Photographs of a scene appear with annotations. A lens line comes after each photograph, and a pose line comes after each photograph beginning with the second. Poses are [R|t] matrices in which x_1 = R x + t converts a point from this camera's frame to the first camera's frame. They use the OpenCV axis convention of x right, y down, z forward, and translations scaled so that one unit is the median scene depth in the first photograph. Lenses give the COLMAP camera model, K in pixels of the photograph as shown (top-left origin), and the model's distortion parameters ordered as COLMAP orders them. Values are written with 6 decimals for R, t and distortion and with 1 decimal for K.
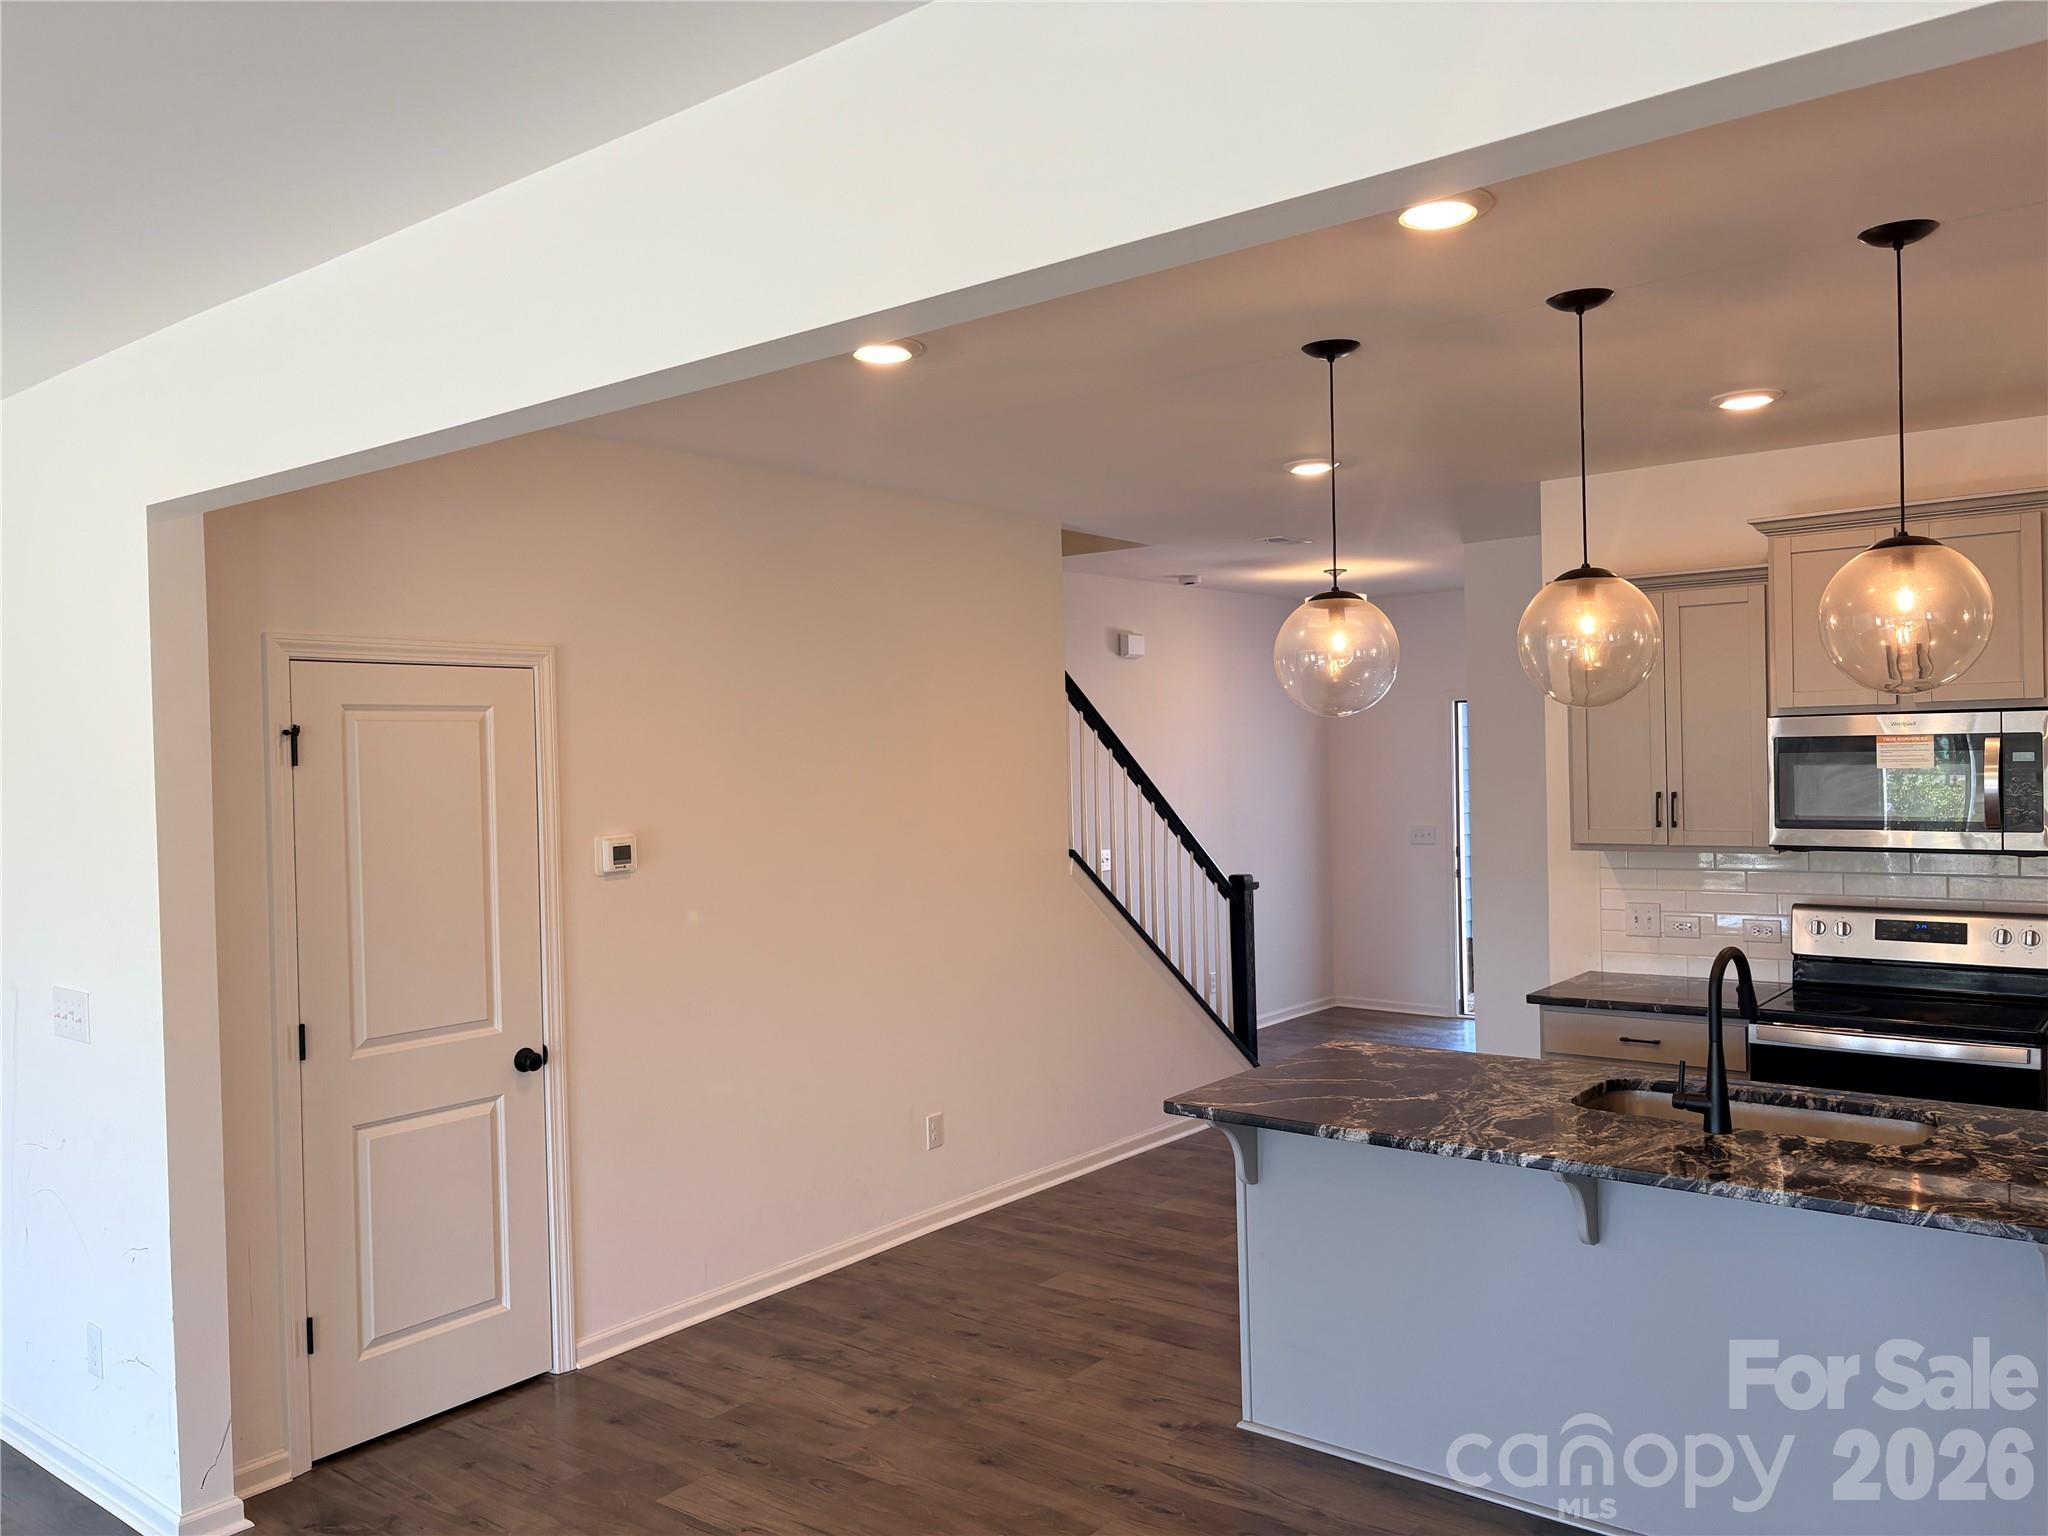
lens RADIAL K [[1554.2, 0, 1008.0], [0, 1554.2, 762.7], [0, 0, 1]] dist [0.065144, -0.075584]
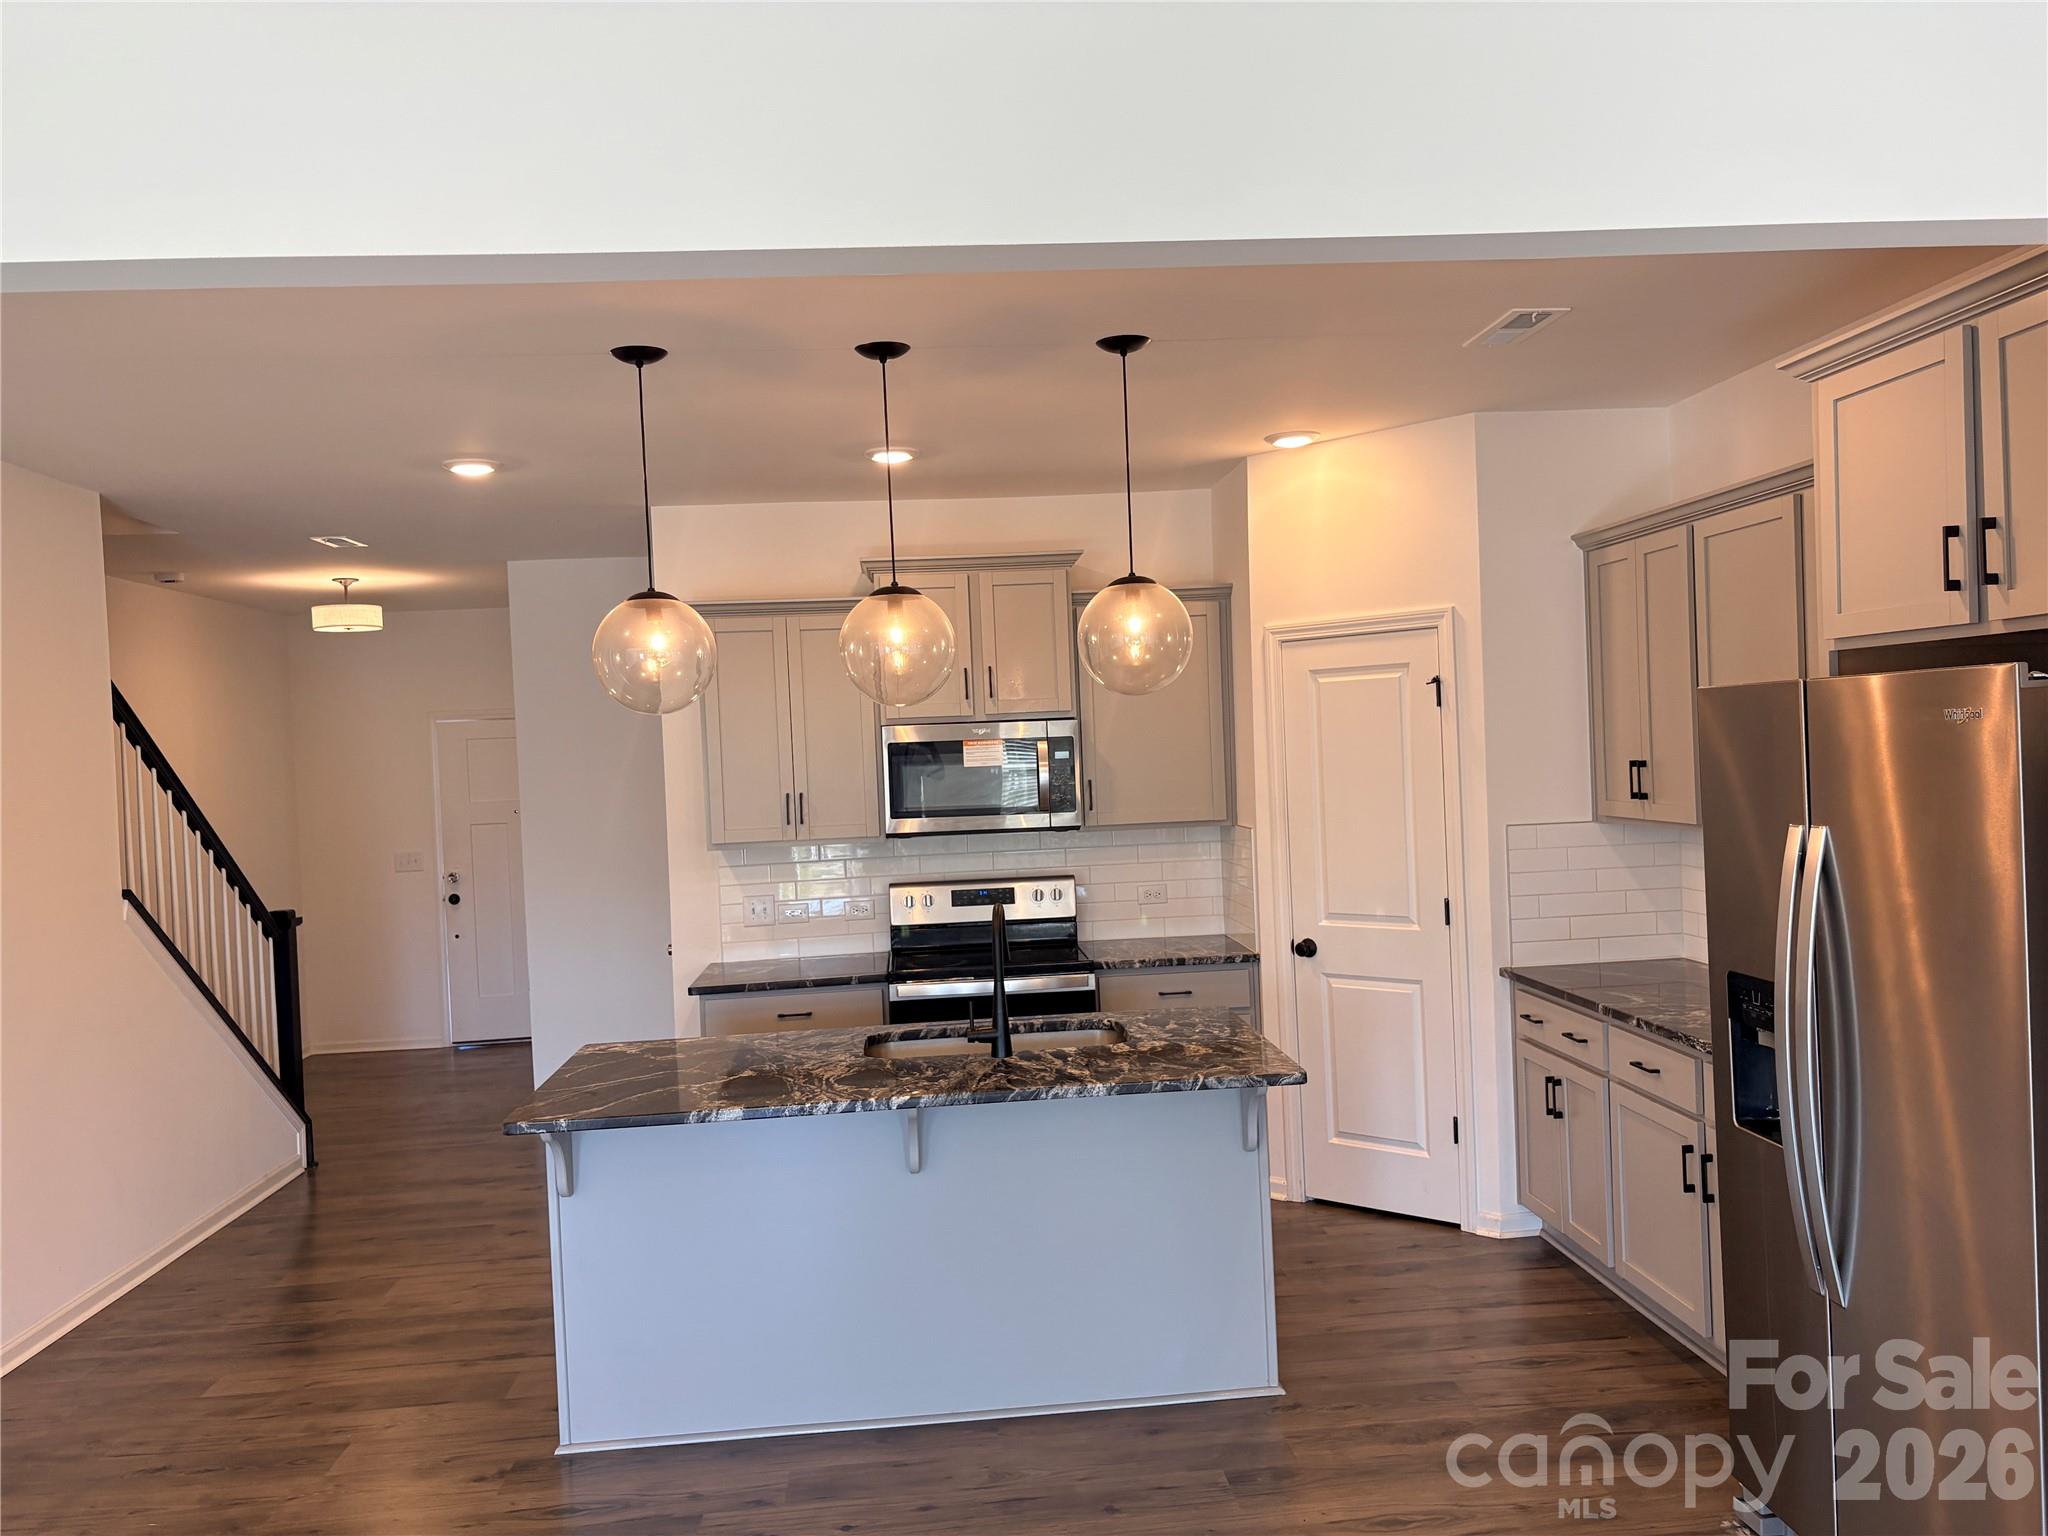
lens RADIAL K [[1554.2, 0, 1011.3], [0, 1554.2, 757.4], [0, 0, 1]] dist [0.065144, -0.075584]
pose [[0.730801, -0.008975, 0.682532, -0.254189], [0.028101, 0.999461, -0.016946, 0.017765], [-0.682012, 0.031564, 0.730659, 0.078110]]
